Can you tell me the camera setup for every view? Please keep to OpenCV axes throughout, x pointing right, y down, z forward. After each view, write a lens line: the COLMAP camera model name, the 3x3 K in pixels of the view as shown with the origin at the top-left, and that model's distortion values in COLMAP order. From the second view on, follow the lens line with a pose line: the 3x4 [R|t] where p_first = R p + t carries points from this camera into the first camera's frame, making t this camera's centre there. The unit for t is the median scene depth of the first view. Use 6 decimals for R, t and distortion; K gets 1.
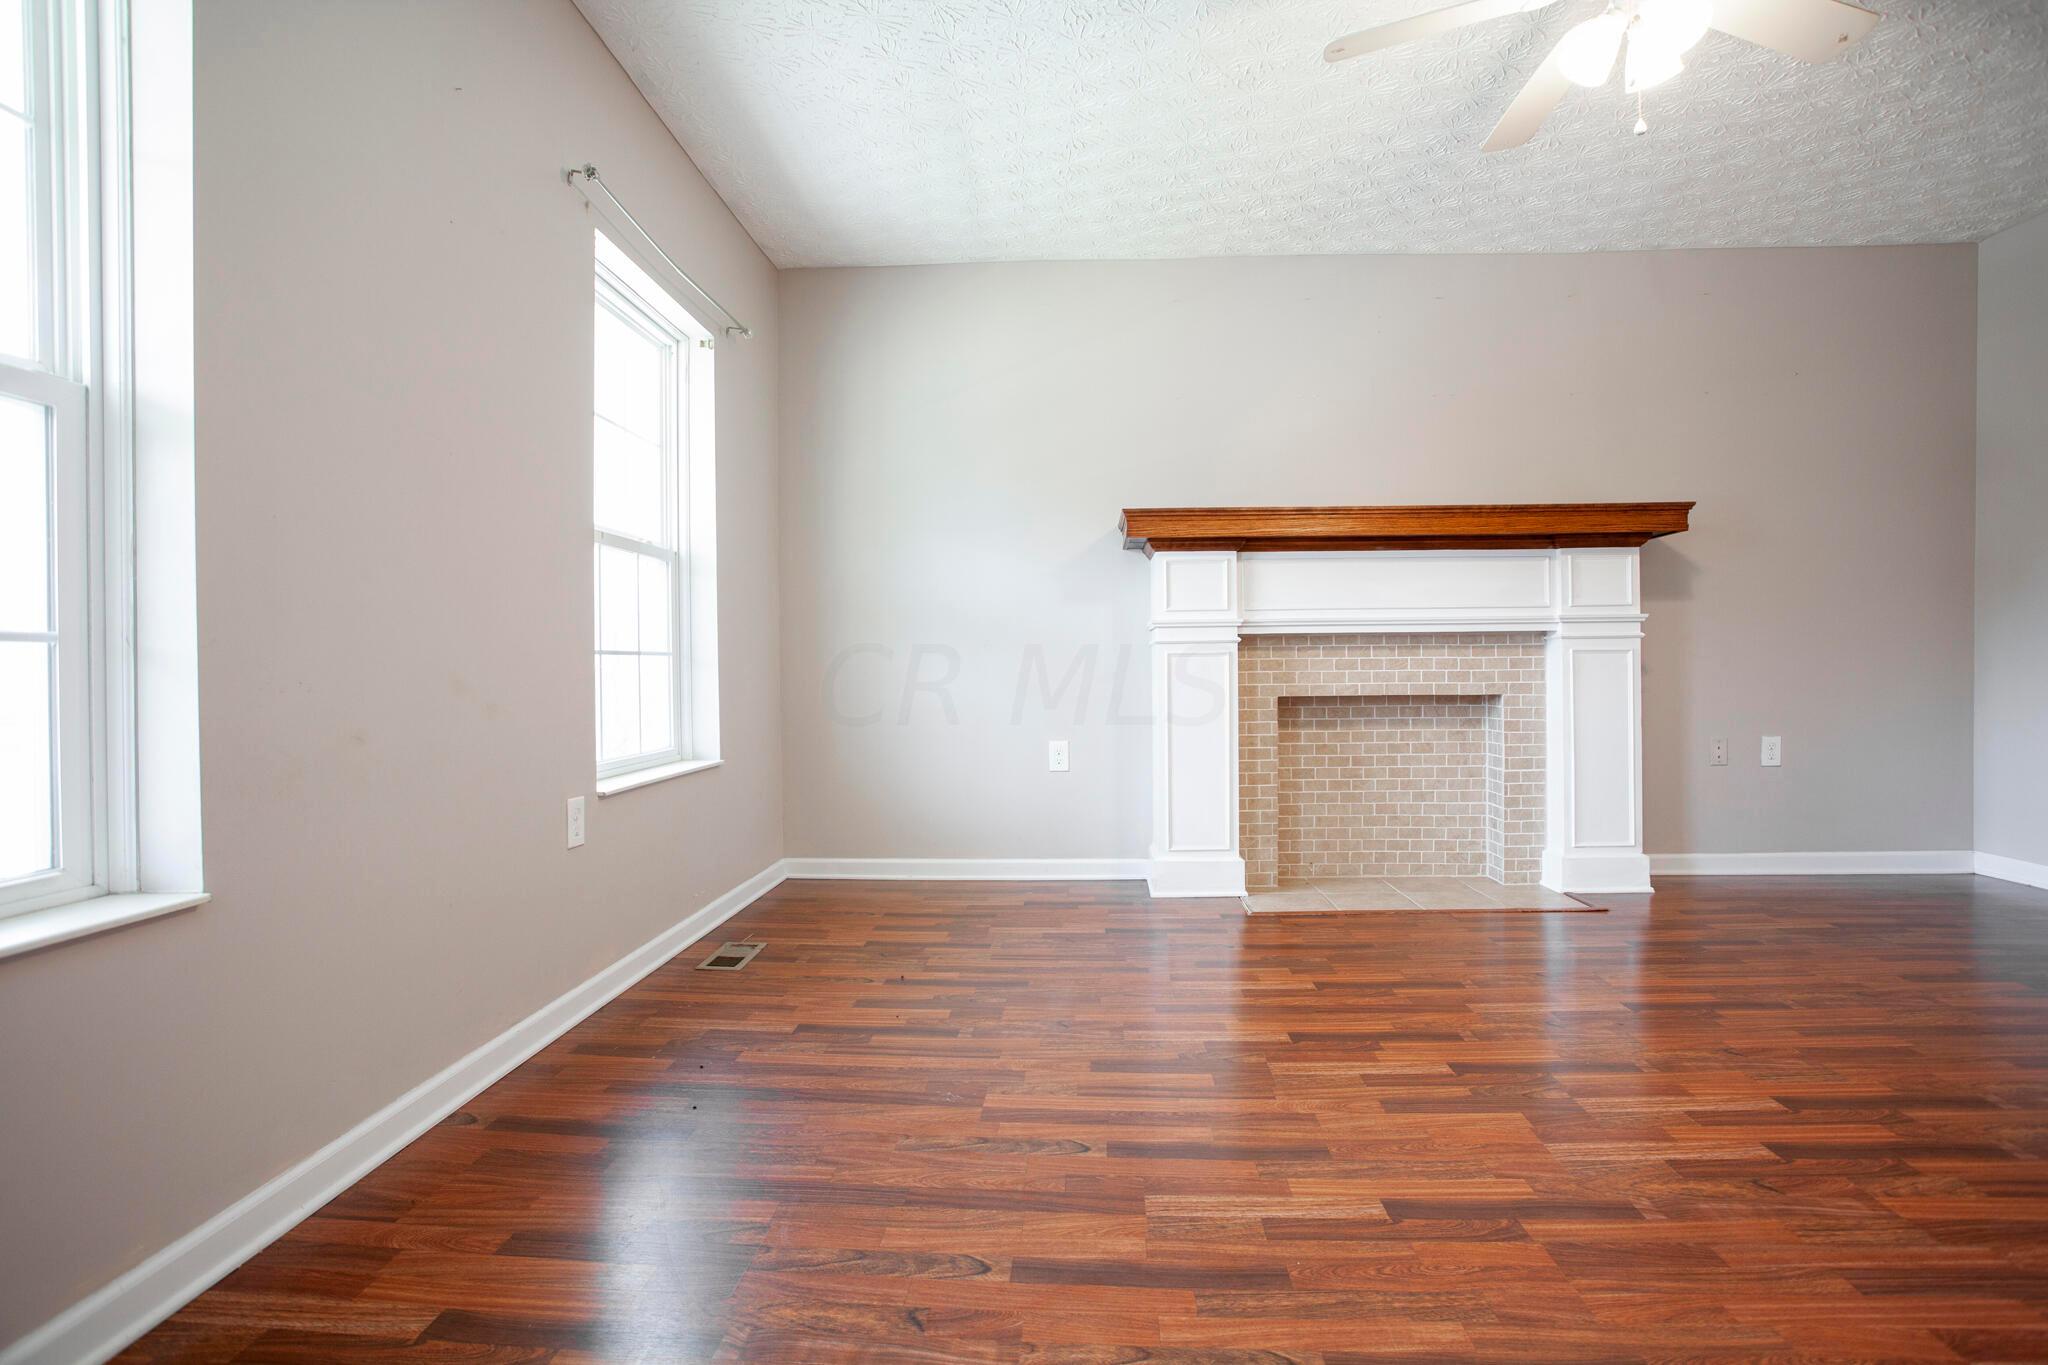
lens RADIAL K [[1002.1, 0, 1027.6], [0, 1002.1, 679.4], [0, 0, 1]] dist [-0.076188, 0.029849]
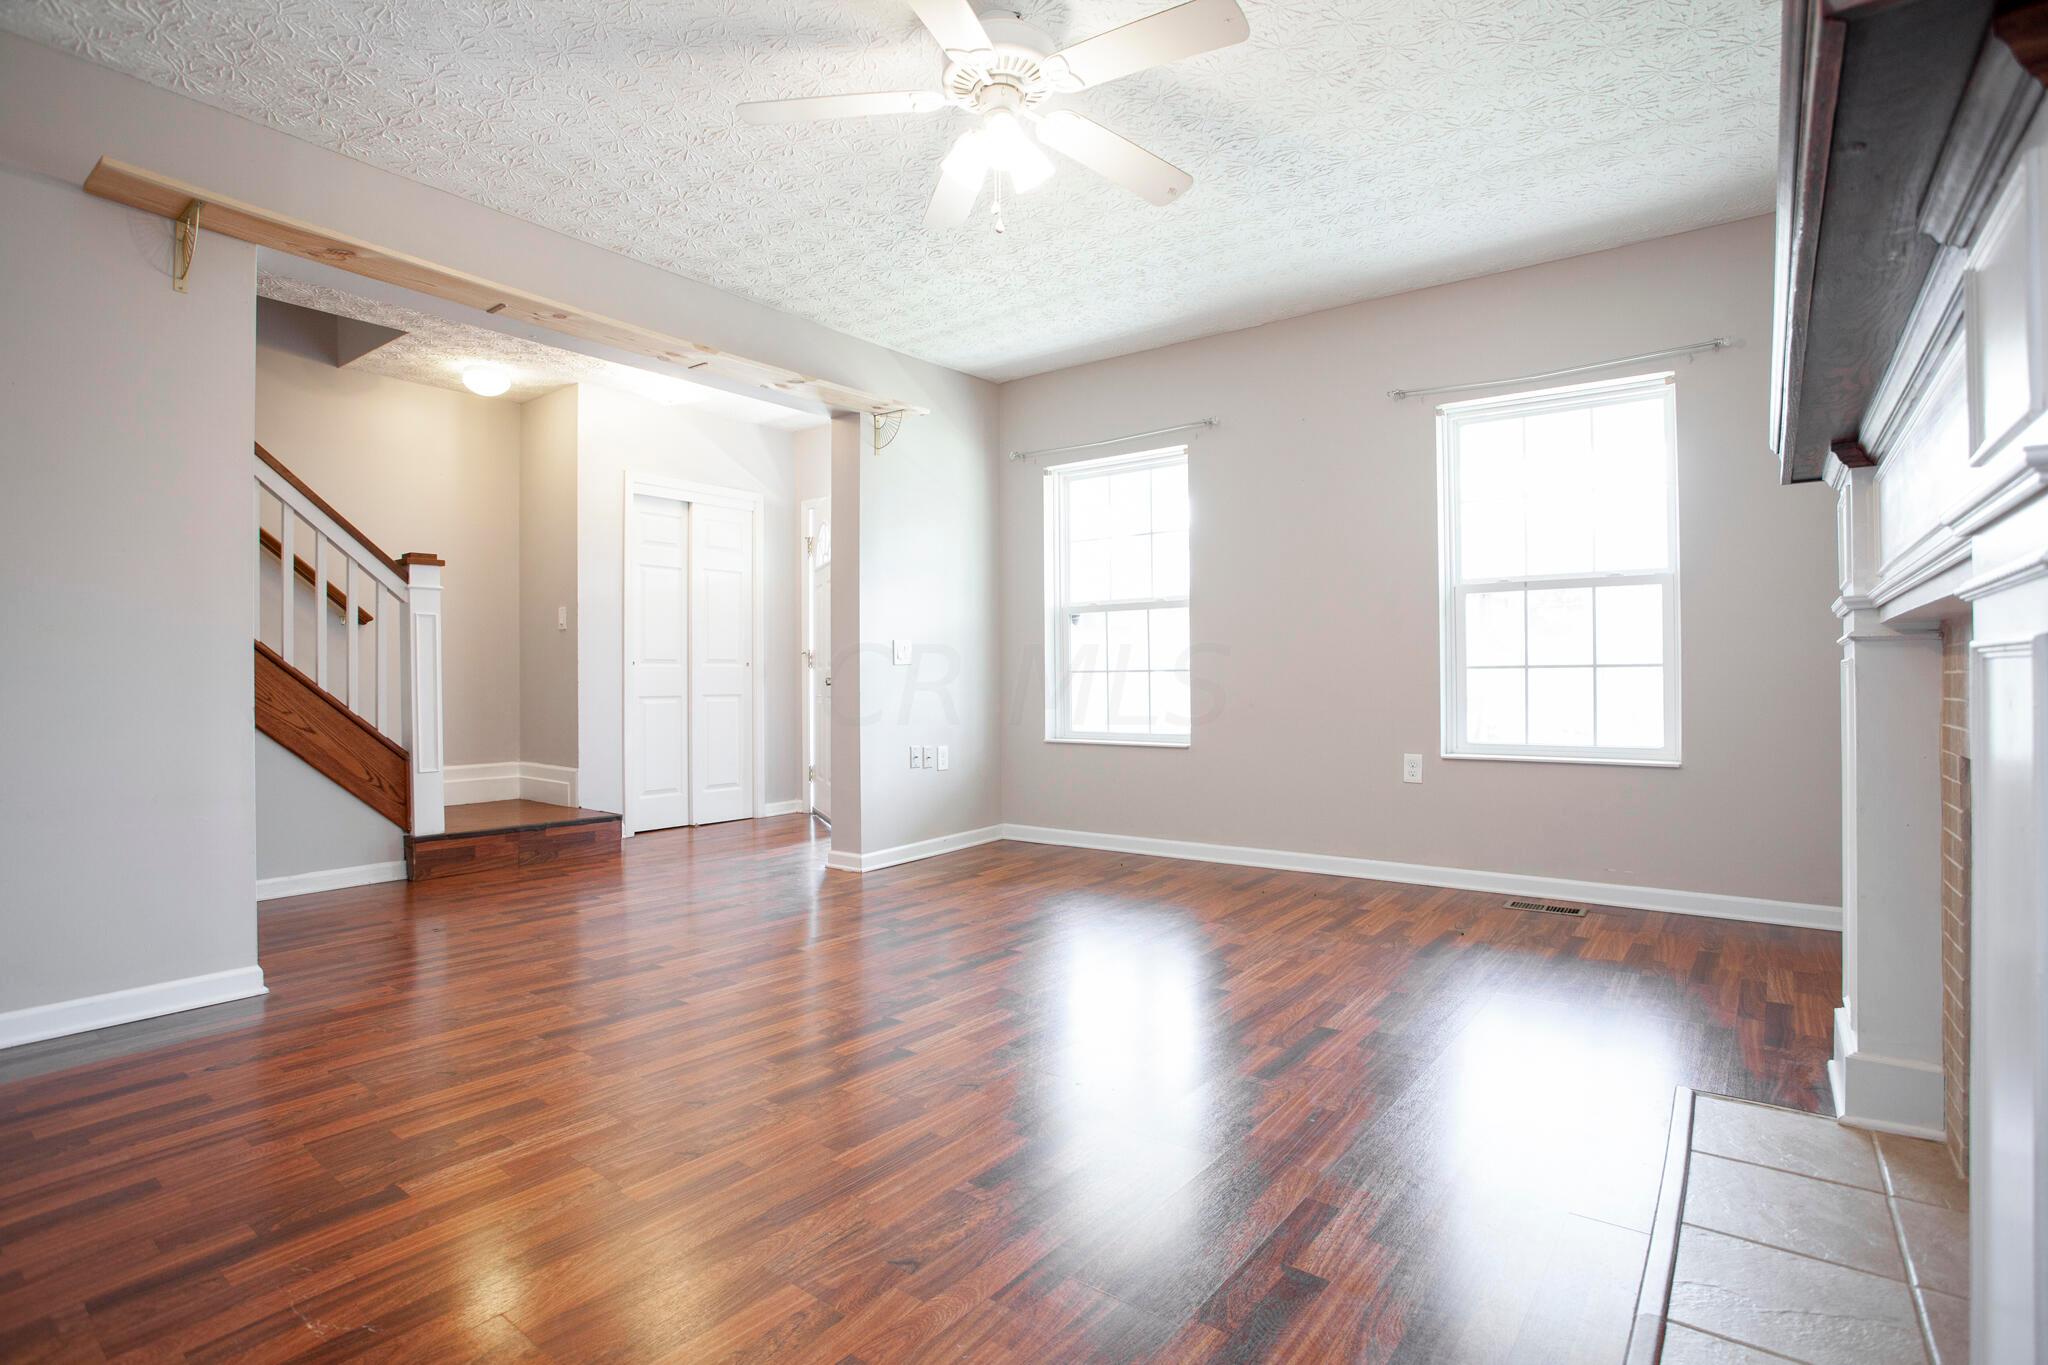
lens RADIAL K [[1002.1, 0, 1027.6], [0, 1002.1, 679.4], [0, 0, 1]] dist [-0.076188, 0.029849]
pose [[-0.562476, 0.015286, -0.826673, 0.851708], [0.004142, 0.999869, 0.015671, -0.025484], [0.826803, 0.005391, -0.562465, 0.899597]]
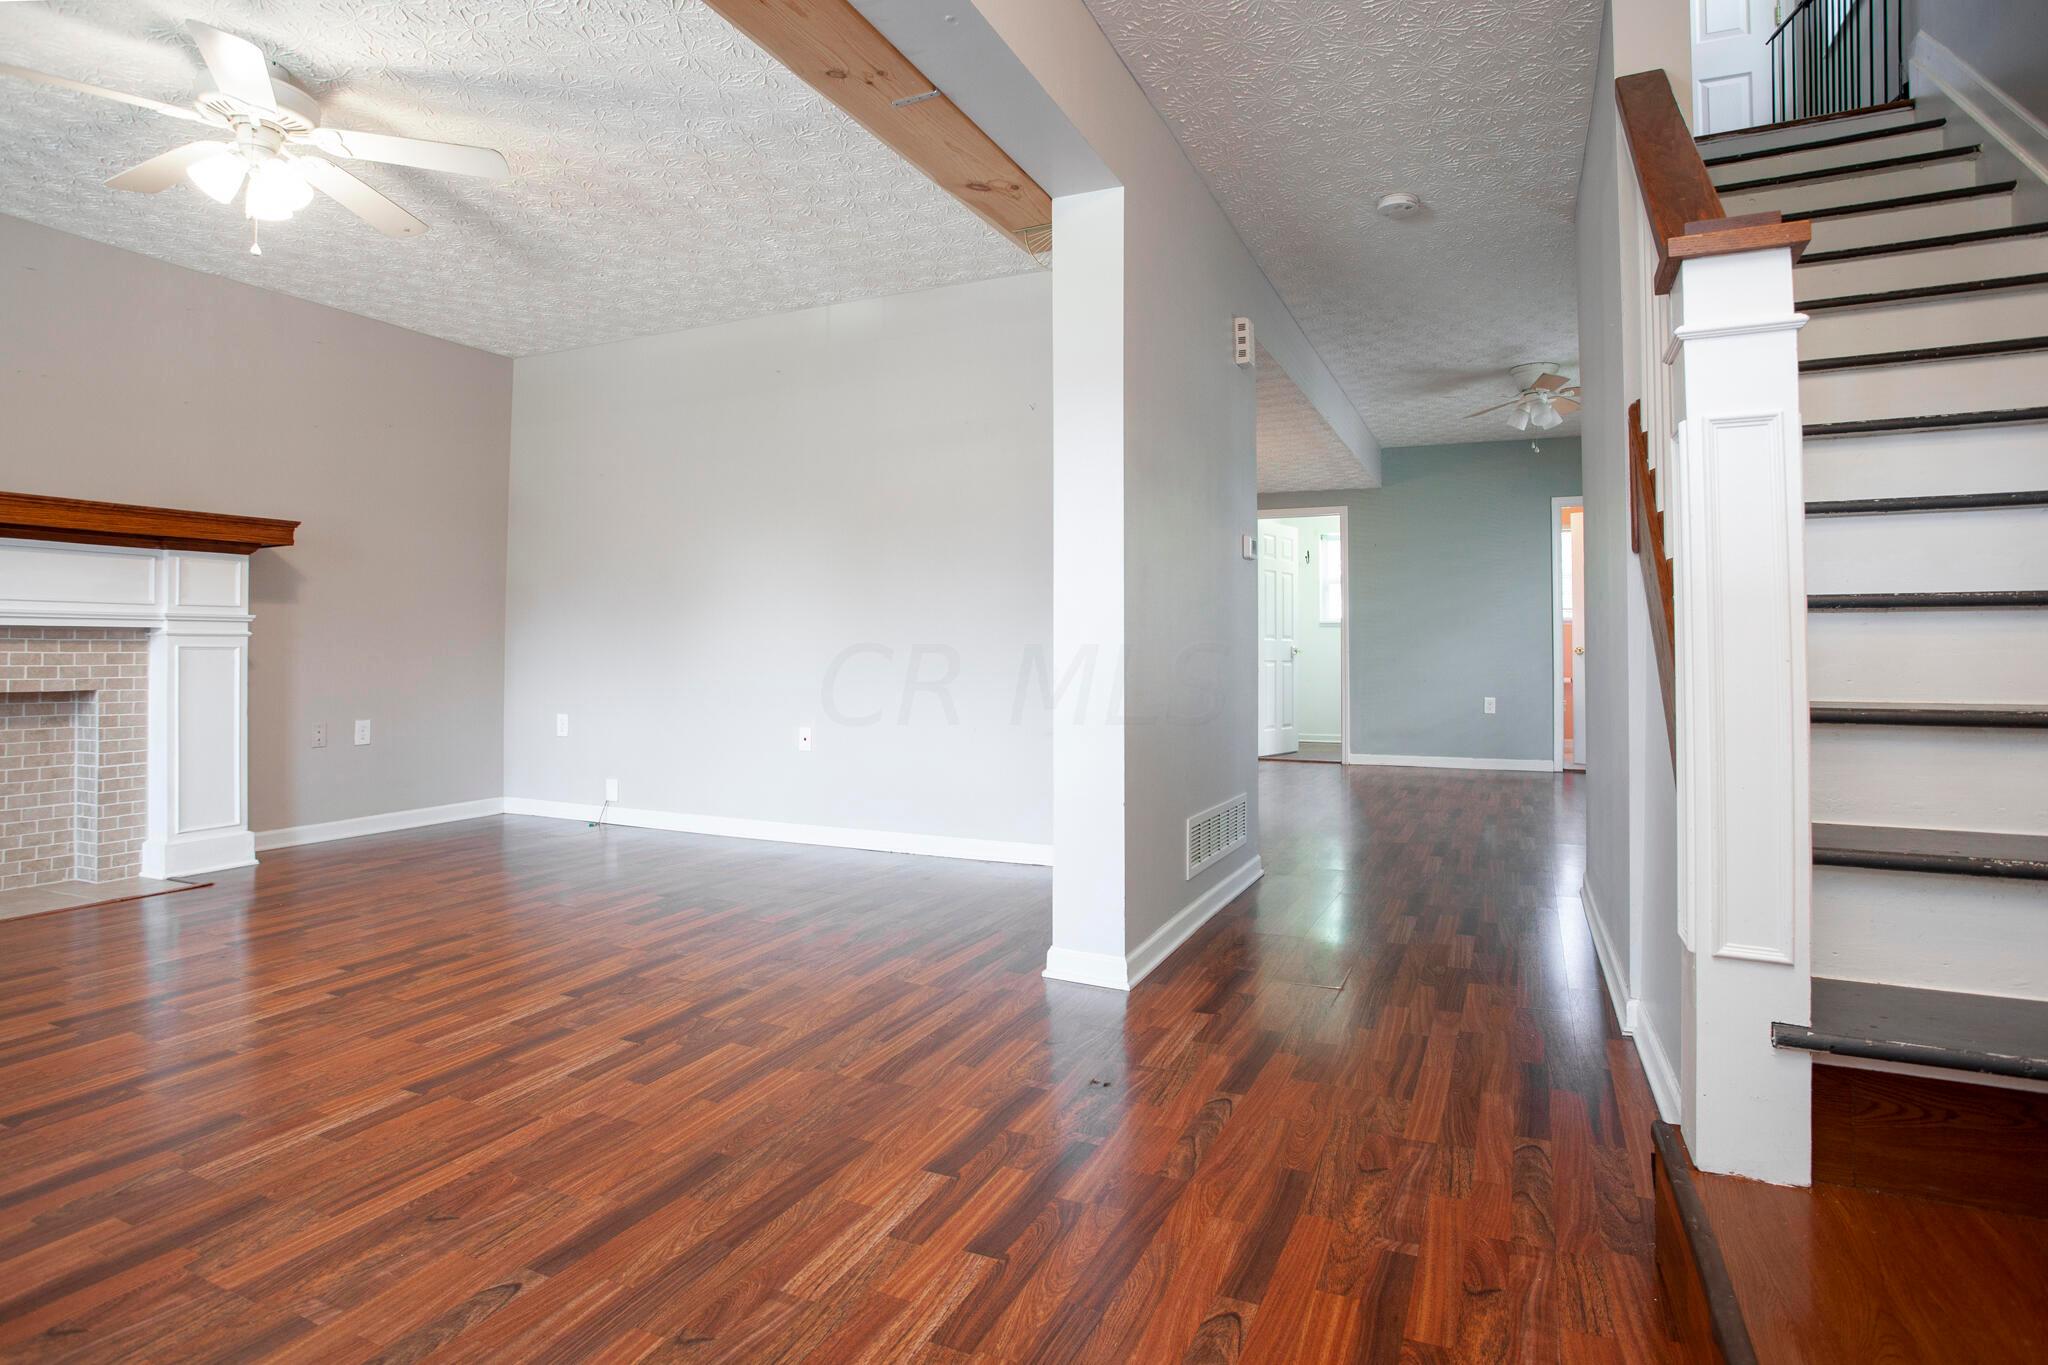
lens RADIAL K [[1065.2, 0, 1022.0], [0, 1065.2, 627.4], [0, 0, 1]] dist [-0.055435, 0.024458]
pose [[0.370555, 0.031577, 0.928273, -0.146668], [0.008612, 0.999262, -0.037430, -0.000963], [-0.928770, 0.021864, 0.370010, -0.259244]]
